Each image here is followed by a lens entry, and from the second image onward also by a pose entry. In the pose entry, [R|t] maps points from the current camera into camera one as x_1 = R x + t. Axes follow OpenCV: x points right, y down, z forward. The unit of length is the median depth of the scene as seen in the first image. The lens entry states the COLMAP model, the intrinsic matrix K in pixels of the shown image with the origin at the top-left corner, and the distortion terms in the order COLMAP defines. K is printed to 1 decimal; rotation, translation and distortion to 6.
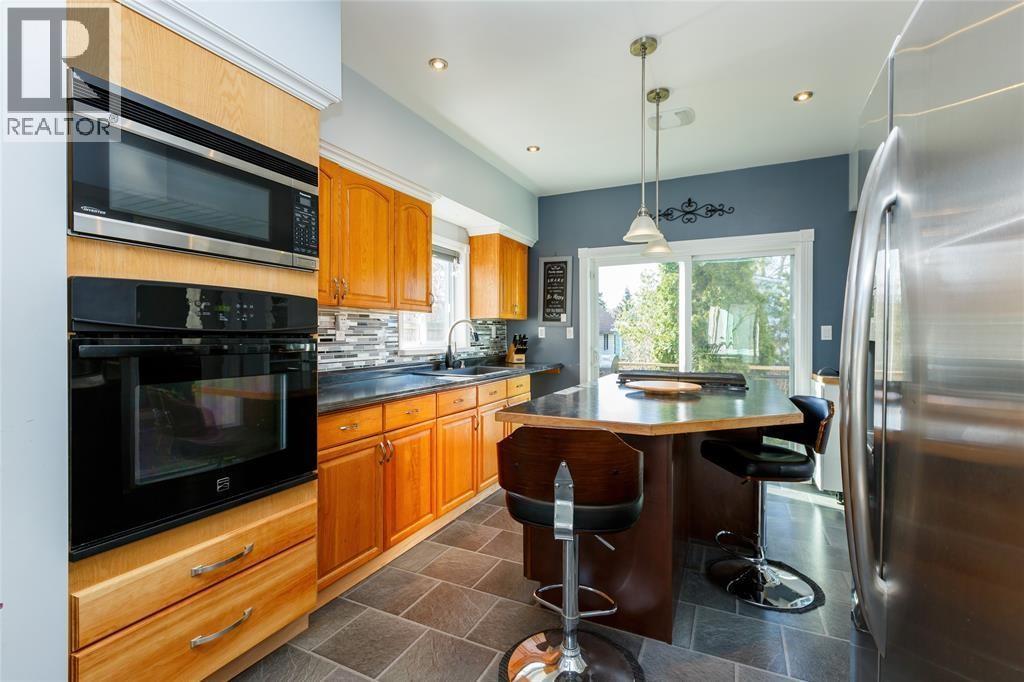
lens RADIAL K [[459.5, 0, 510.5], [0, 459.5, 338.1], [0, 0, 1]] dist [-0.000876, -0.000046]
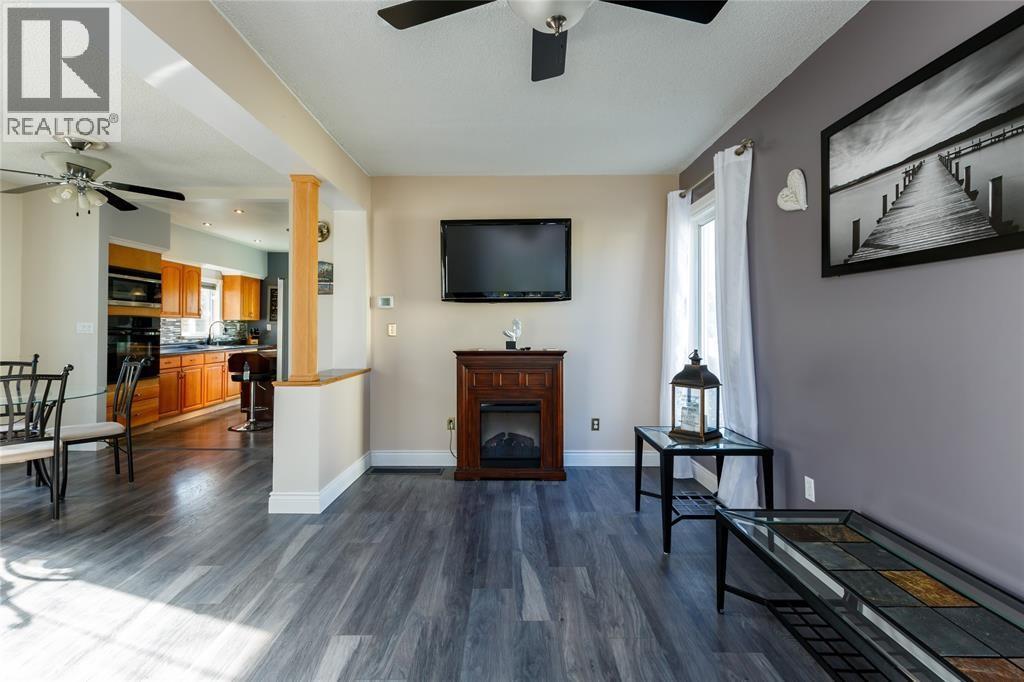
lens RADIAL K [[465.0, 0, 505.7], [0, 465.0, 323.8], [0, 0, 1]] dist [-0.000878, -0.000056]
pose [[0.901318, 0.005912, 0.433118, 0.162990], [-0.000106, 0.999910, -0.013429, -0.002070], [-0.433158, 0.012058, 0.901237, -1.490630]]
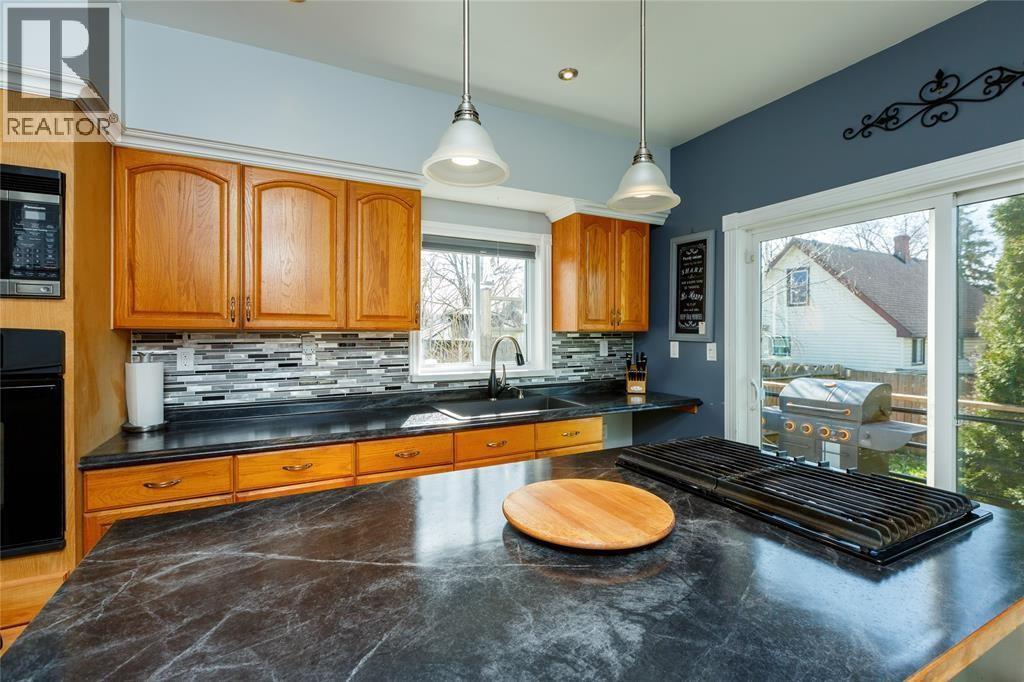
lens RADIAL K [[451.5, 0, 522.3], [0, 451.5, 335.8], [0, 0, 1]] dist [-0.001321, -0.000189]
pose [[0.798434, 0.003699, -0.602071, 0.405702], [-0.004097, 0.999991, 0.000710, -0.045319], [0.602068, 0.001899, 0.798442, 0.478127]]
